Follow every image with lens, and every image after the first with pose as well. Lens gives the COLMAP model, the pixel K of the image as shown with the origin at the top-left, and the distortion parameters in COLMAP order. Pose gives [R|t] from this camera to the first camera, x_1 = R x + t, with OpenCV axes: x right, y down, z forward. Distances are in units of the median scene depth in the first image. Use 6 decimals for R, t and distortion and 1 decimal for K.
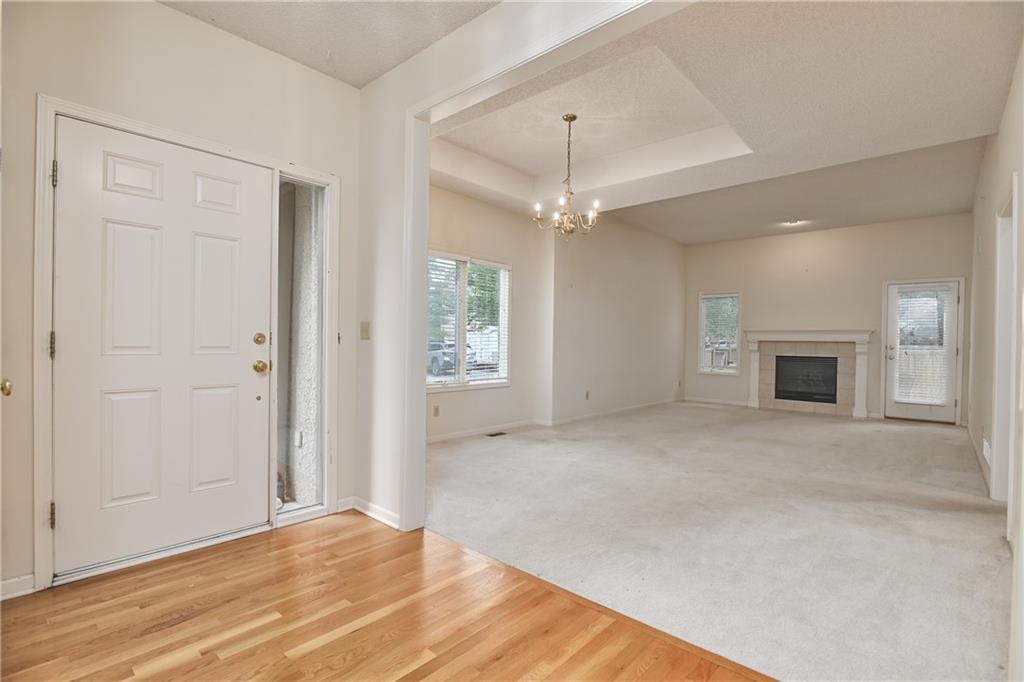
lens RADIAL K [[482.5, 0, 511.7], [0, 482.5, 342.6], [0, 0, 1]] dist [-0.012244, -0.000804]
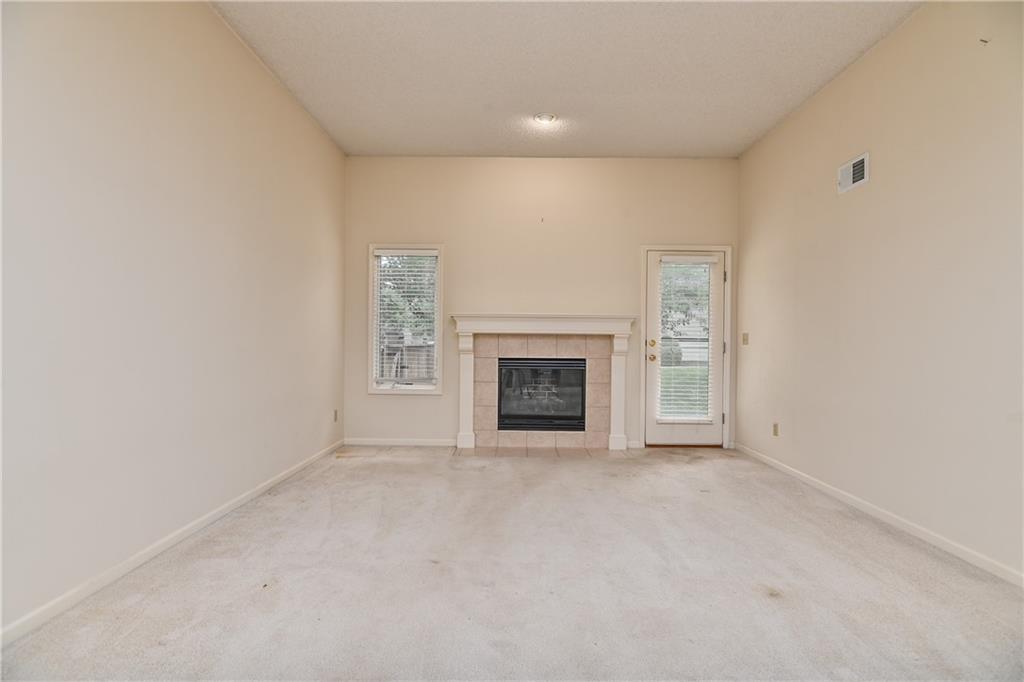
lens RADIAL K [[482.5, 0, 510.1], [0, 482.5, 350.4], [0, 0, 1]] dist [-0.012244, -0.000804]
pose [[0.745433, -0.018782, 0.666316, 0.181952], [0.005288, 0.999738, 0.022264, 0.004584], [-0.666560, -0.013073, 0.745337, 0.616383]]
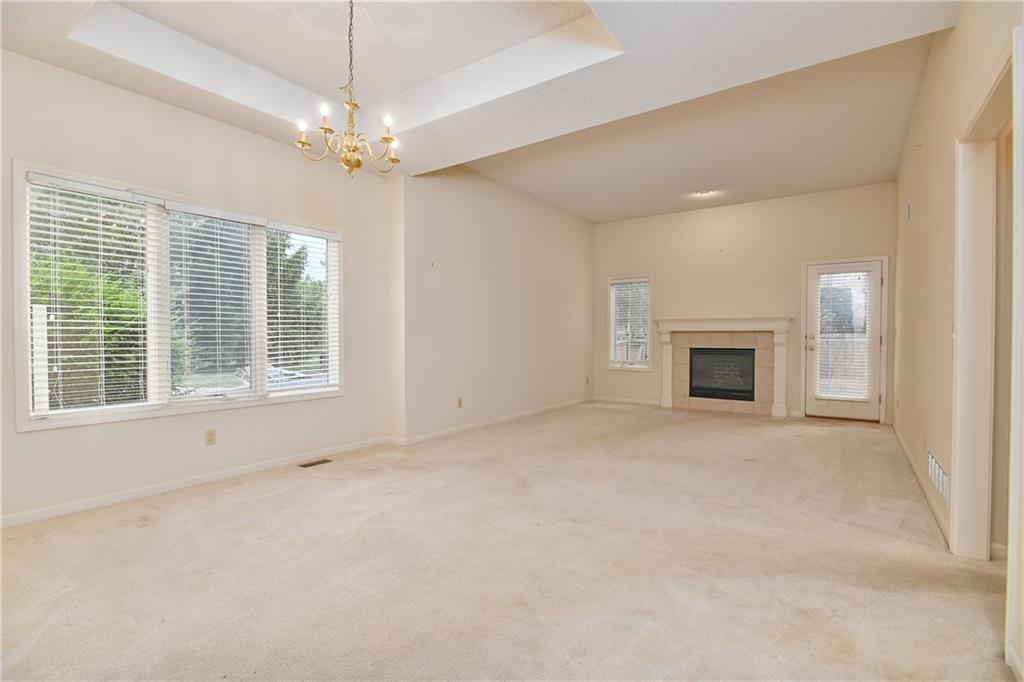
lens RADIAL K [[482.5, 0, 513.0], [0, 482.5, 342.3], [0, 0, 1]] dist [-0.012244, -0.000804]
pose [[0.992852, -0.016334, 0.118228, 0.141324], [0.015091, 0.999821, 0.011399, 0.002238], [-0.118393, -0.009533, 0.992921, 0.185473]]
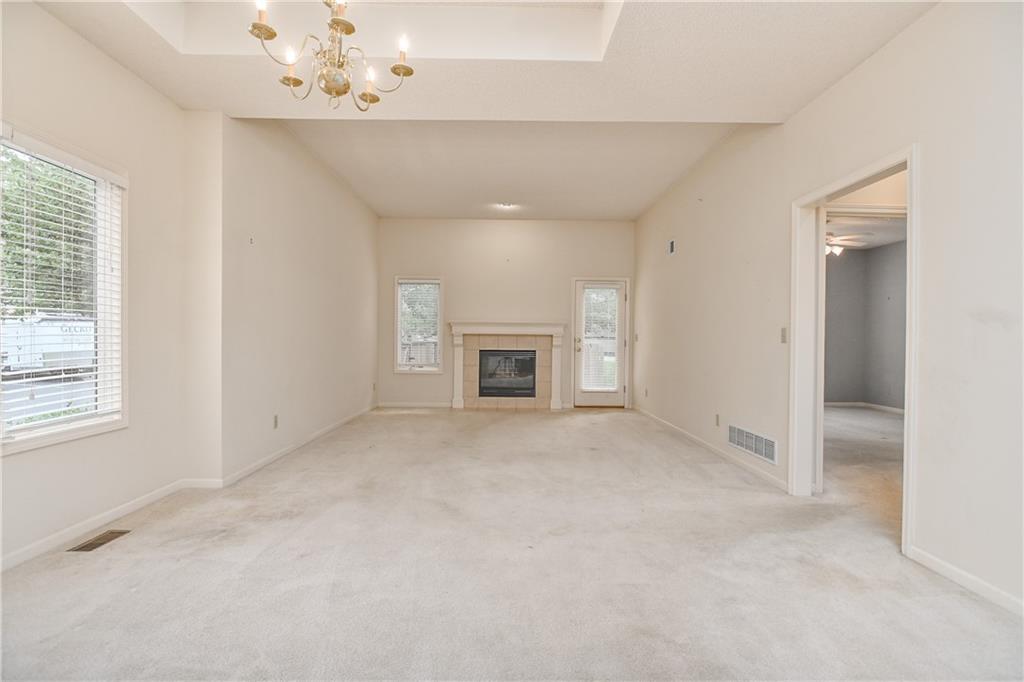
lens RADIAL K [[482.5, 0, 509.9], [0, 482.5, 343.8], [0, 0, 1]] dist [-0.012244, -0.000804]
pose [[0.735919, -0.014742, 0.676909, -0.038317], [0.003960, 0.999840, 0.017469, -0.000883], [-0.677058, -0.010175, 0.735859, 0.316969]]
